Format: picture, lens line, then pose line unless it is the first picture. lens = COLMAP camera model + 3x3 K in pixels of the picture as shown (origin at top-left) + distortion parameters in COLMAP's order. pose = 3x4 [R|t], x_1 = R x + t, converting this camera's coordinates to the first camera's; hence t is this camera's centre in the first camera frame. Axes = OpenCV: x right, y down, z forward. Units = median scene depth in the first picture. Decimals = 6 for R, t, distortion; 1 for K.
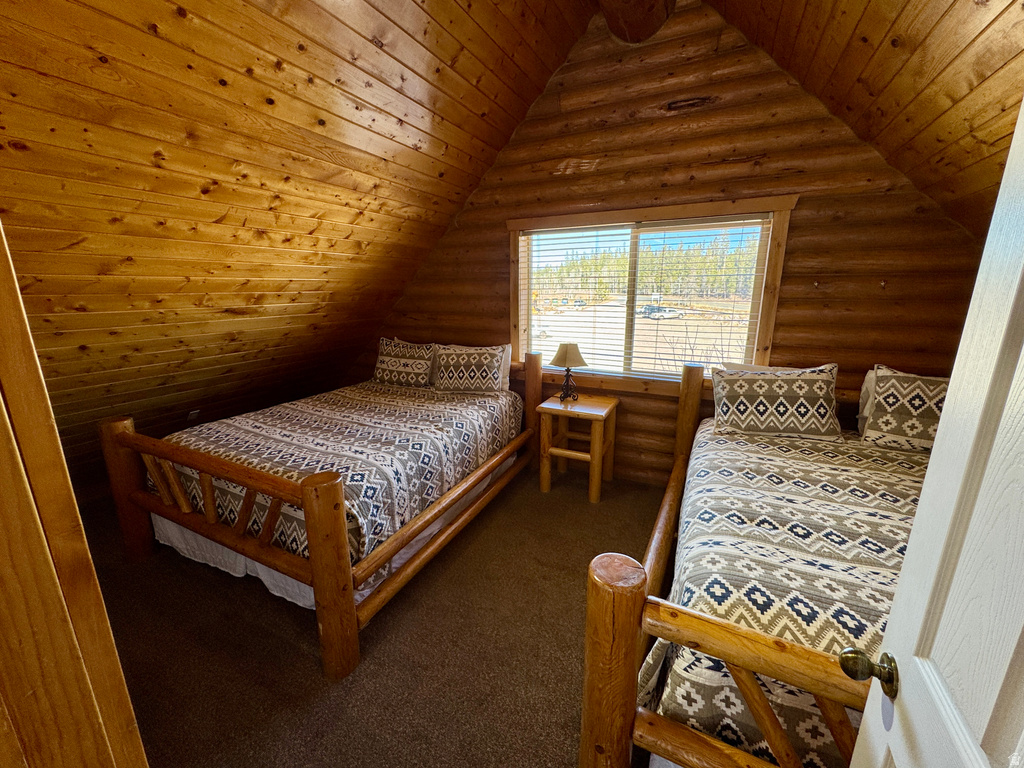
lens RADIAL K [[409.6, 0, 511.8], [0, 409.6, 385.1], [0, 0, 1]] dist [-0.001623, -0.000751]
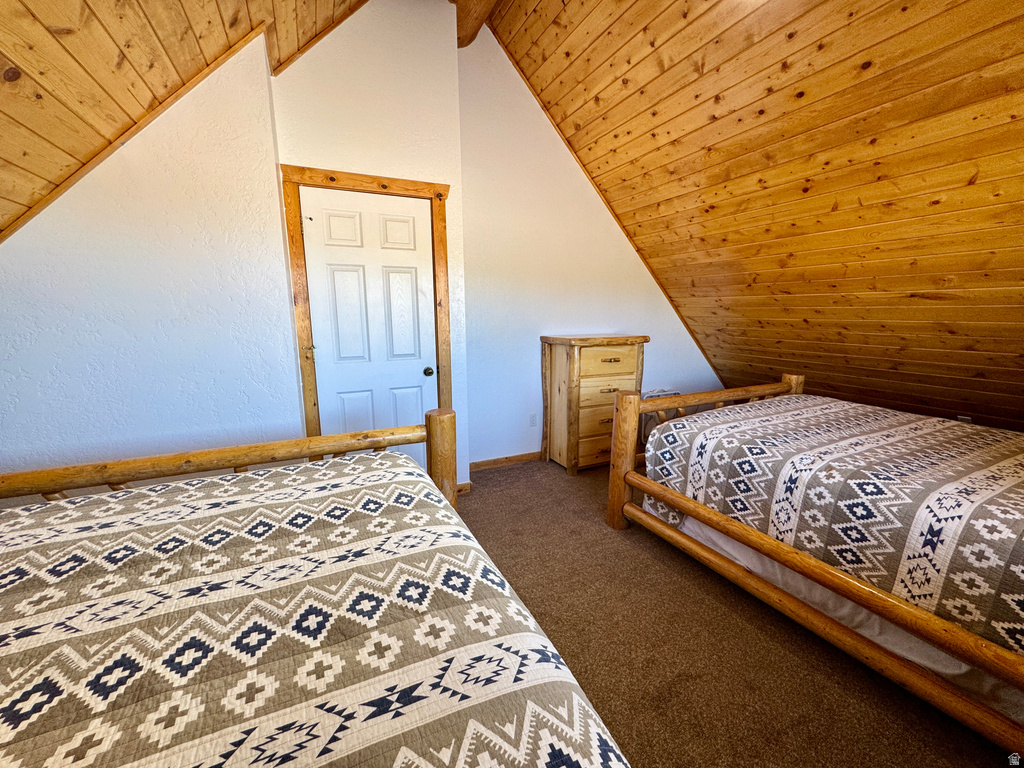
lens RADIAL K [[409.6, 0, 512.9], [0, 409.6, 384.1], [0, 0, 1]] dist [-0.001623, -0.000751]
pose [[-0.610792, 0.141674, -0.779014, 0.712748], [-0.182230, 0.932298, 0.312430, -0.146347], [0.770536, 0.332789, -0.543623, 1.067520]]
